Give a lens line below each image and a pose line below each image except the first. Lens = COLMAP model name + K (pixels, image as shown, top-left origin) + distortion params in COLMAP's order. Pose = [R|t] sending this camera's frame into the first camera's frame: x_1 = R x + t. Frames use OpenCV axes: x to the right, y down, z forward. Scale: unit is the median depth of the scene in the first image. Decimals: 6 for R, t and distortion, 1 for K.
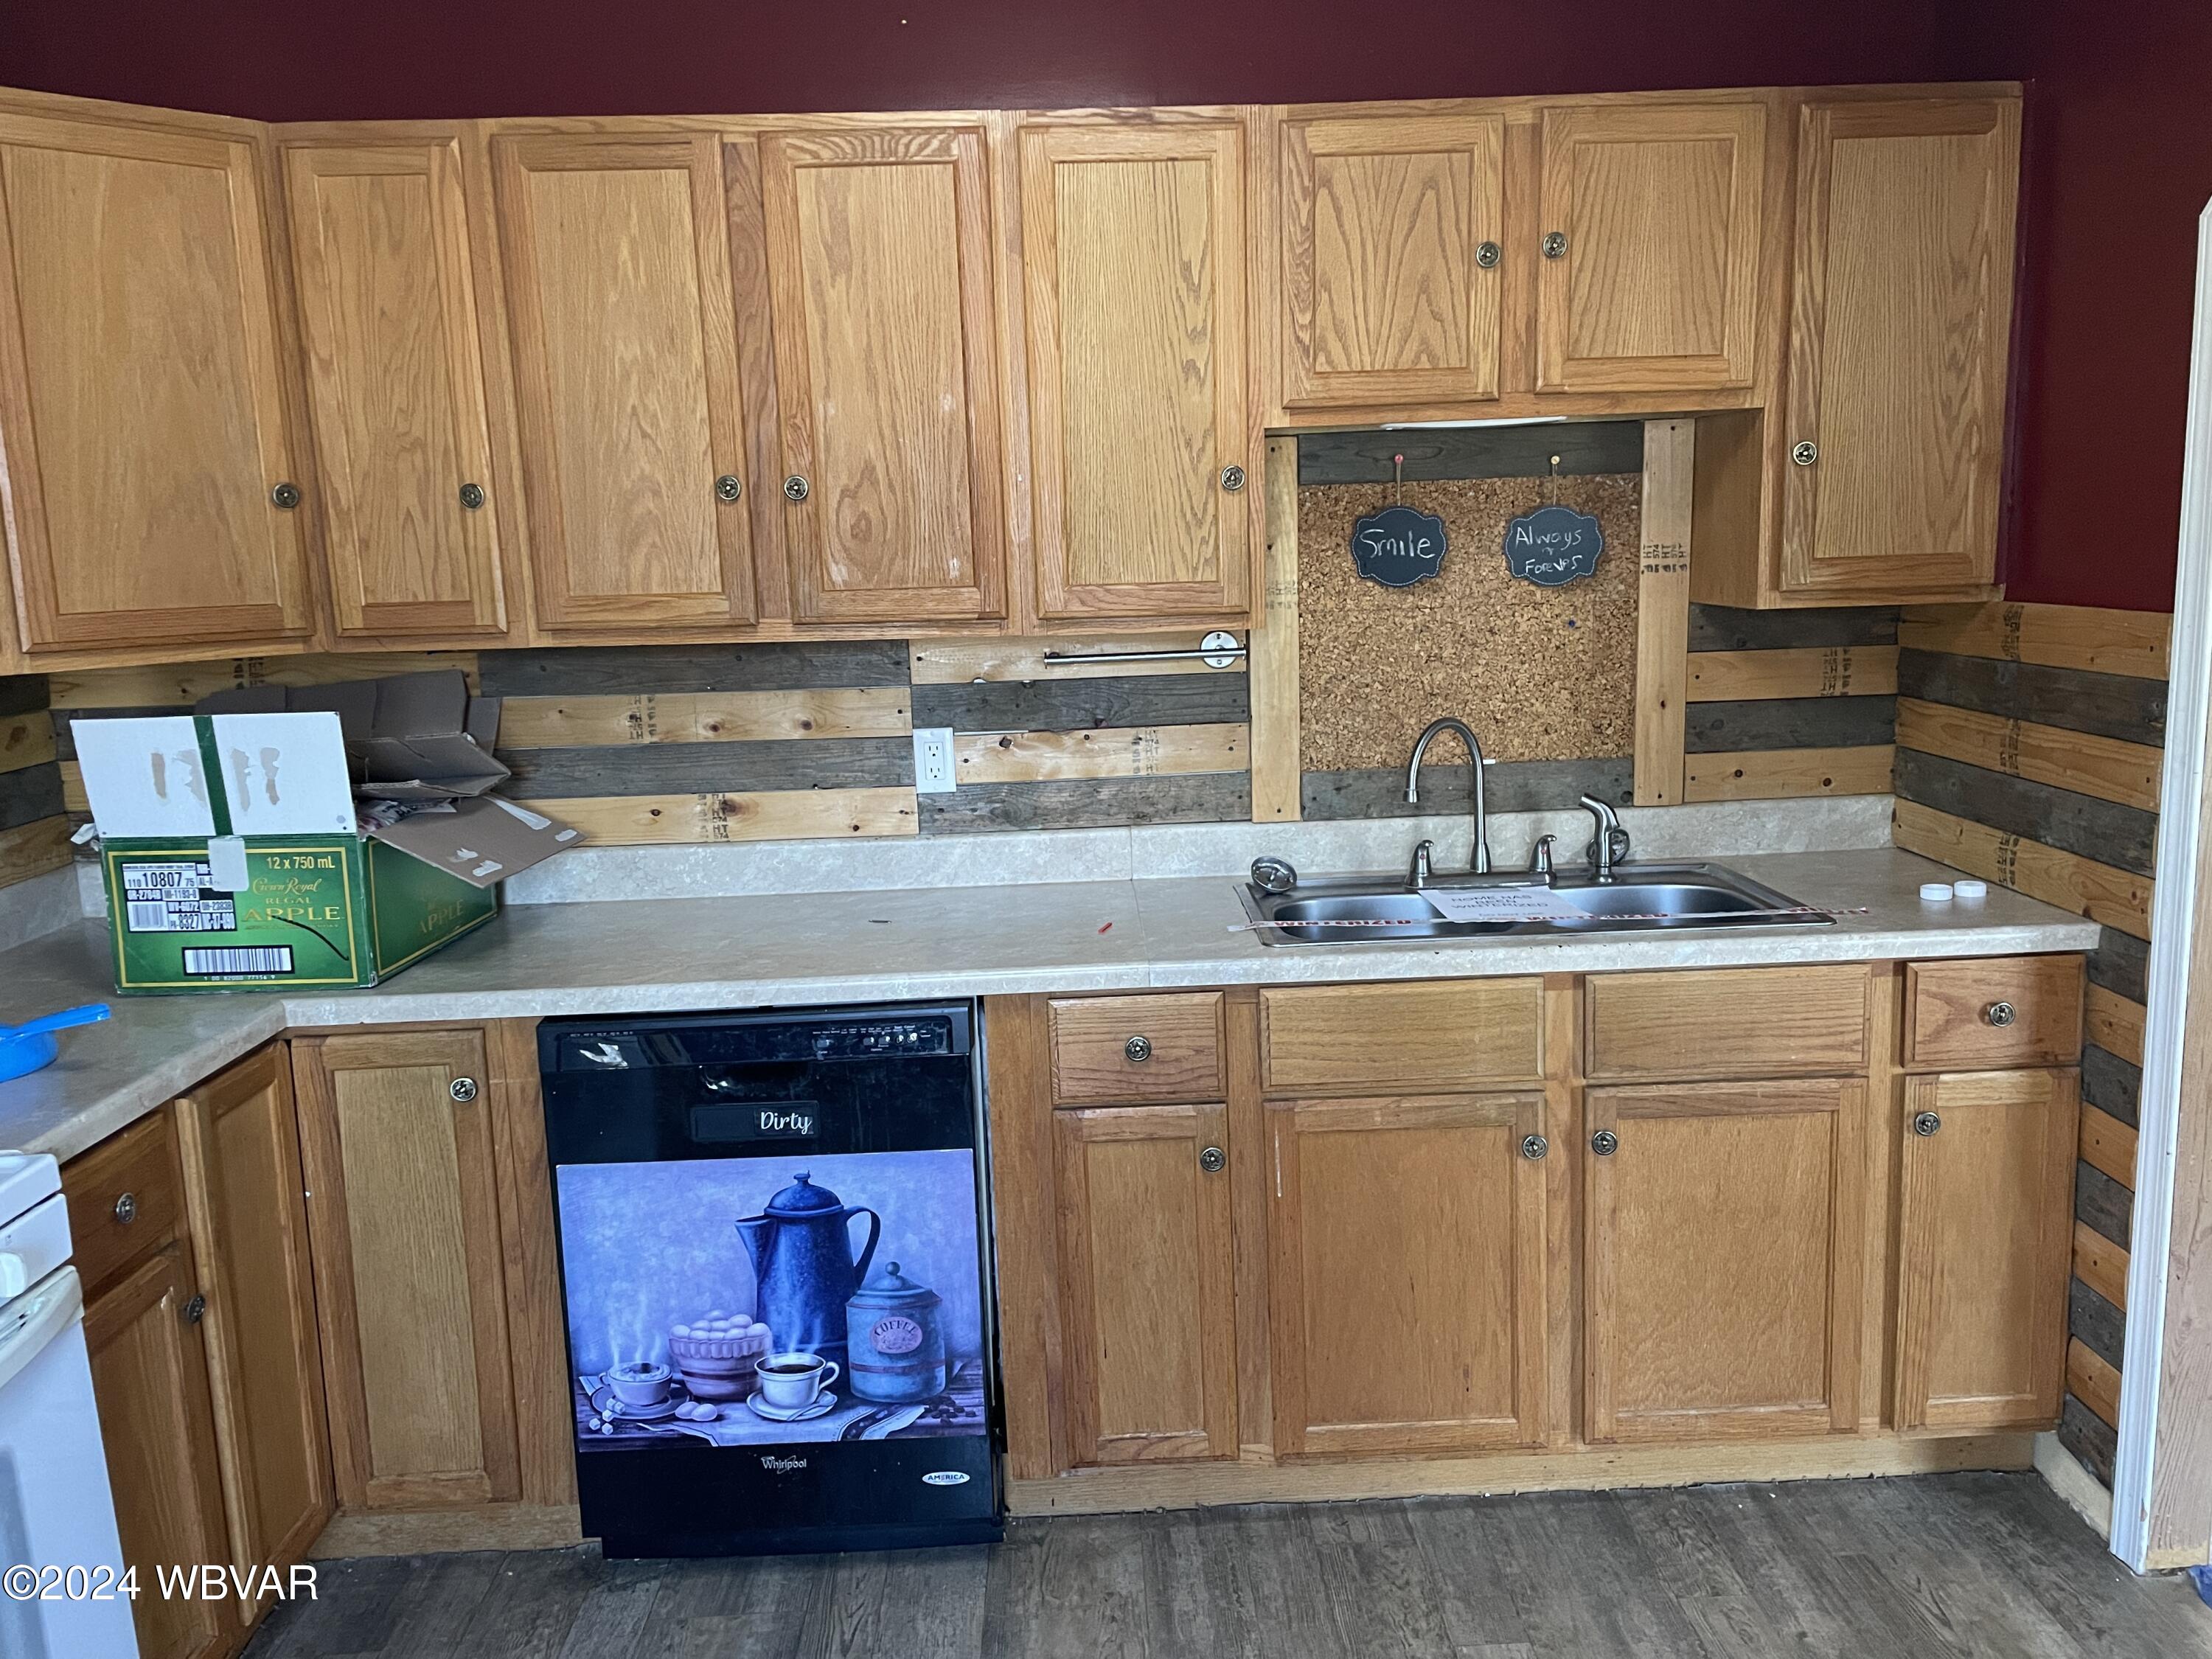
lens RADIAL K [[1664.1, 0, 1097.3], [0, 1664.1, 817.9], [0, 0, 1]] dist [0.080086, -0.096455]
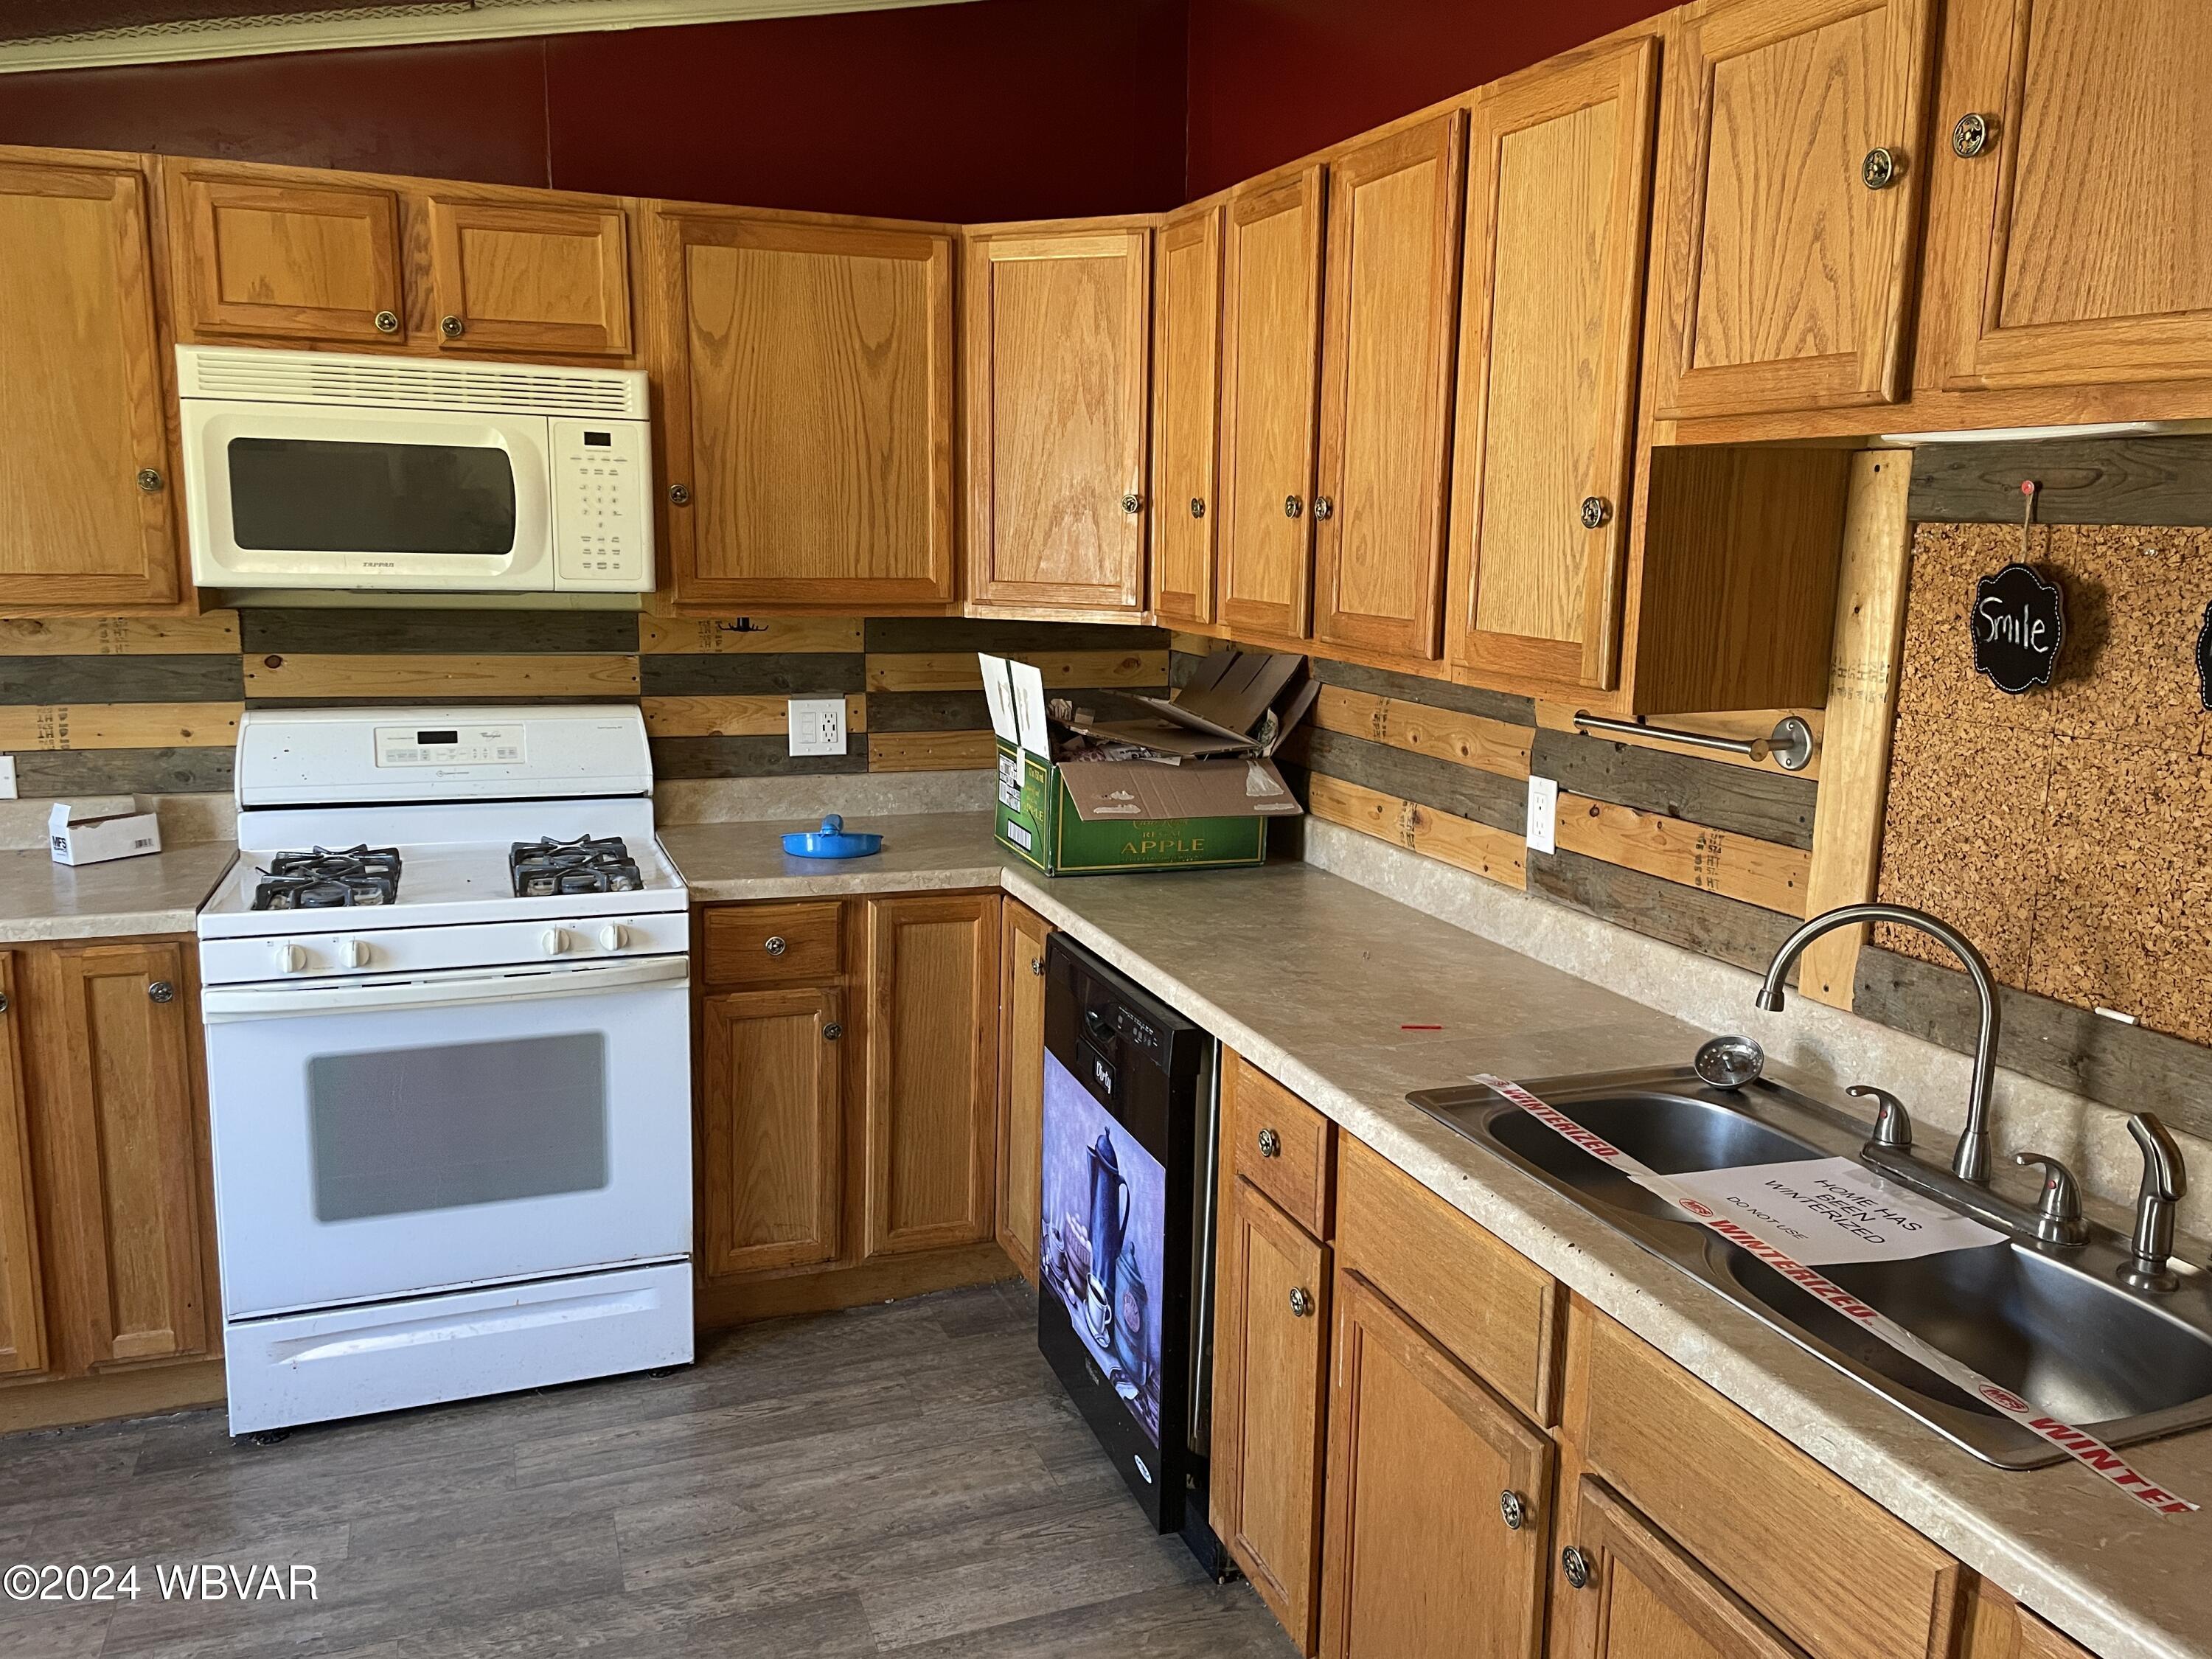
lens RADIAL K [[1664.1, 0, 1096.2], [0, 1664.1, 812.2], [0, 0, 1]] dist [0.080086, -0.096455]
pose [[0.327224, 0.204452, -0.922564, 0.738998], [-0.185263, 0.971246, 0.149529, -0.142820], [0.926608, 0.121988, 0.355692, 0.531874]]
